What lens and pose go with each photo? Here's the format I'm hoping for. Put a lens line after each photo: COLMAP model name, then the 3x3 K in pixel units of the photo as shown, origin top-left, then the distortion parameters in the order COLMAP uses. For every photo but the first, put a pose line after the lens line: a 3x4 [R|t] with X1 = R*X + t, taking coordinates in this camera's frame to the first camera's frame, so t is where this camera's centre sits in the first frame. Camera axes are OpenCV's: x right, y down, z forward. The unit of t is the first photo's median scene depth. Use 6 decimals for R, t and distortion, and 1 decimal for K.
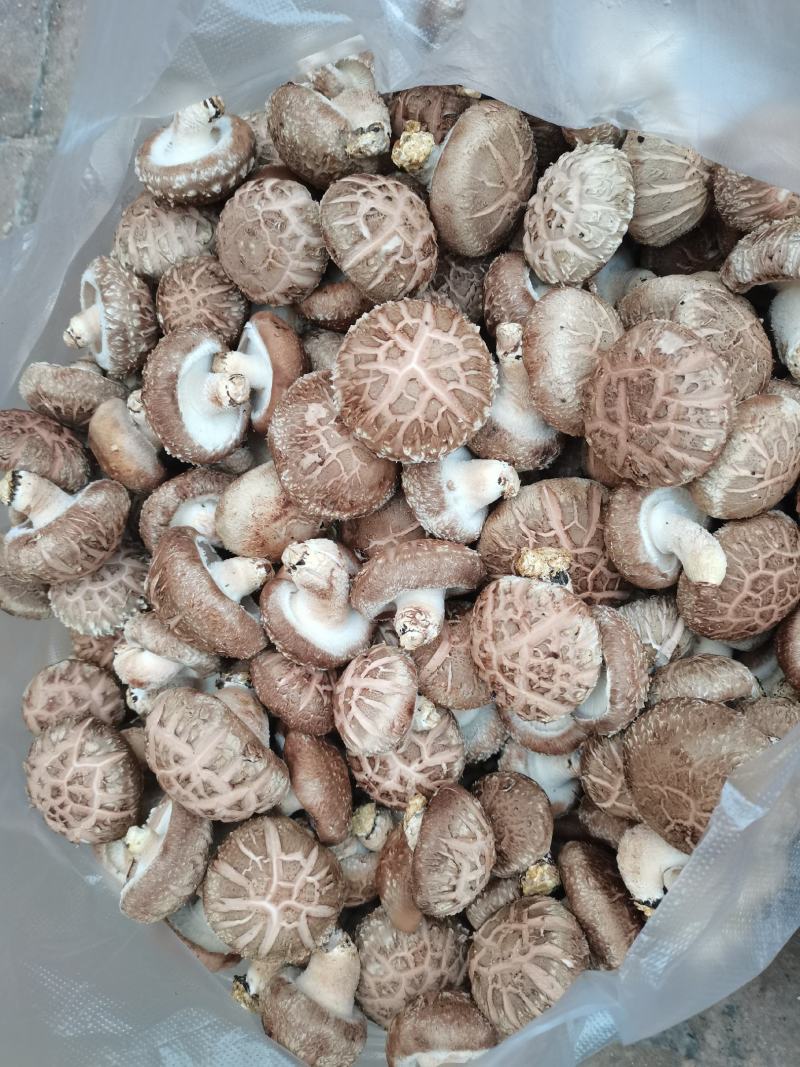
lens RADIAL K [[804.1, 0, 371.0], [0, 804.1, 532.7], [0, 0, 1]] dist [0.006404, -0.061072]
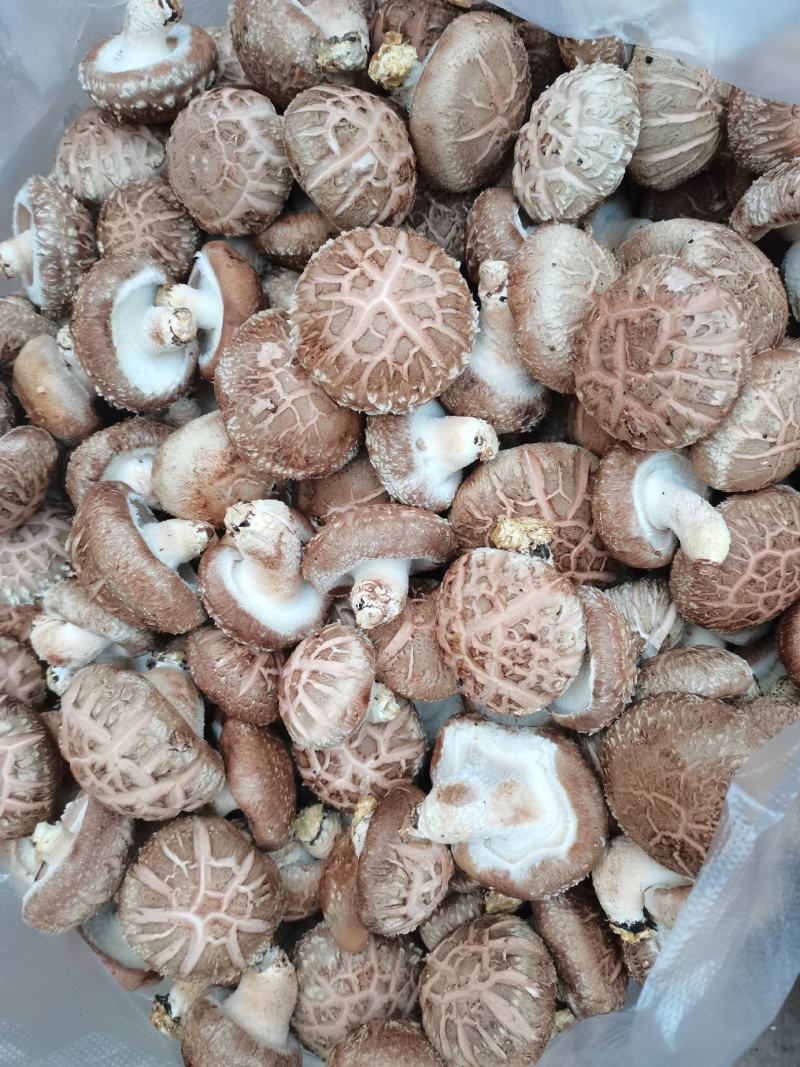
lens RADIAL K [[804.1, 0, 371.0], [0, 804.1, 532.7], [0, 0, 1]] dist [0.006404, -0.061072]
pose [[0.998595, 0.039529, 0.035293, 0.017609], [-0.039244, 0.999192, -0.008733, 0.047959], [-0.035610, 0.007336, 0.999339, 0.123177]]
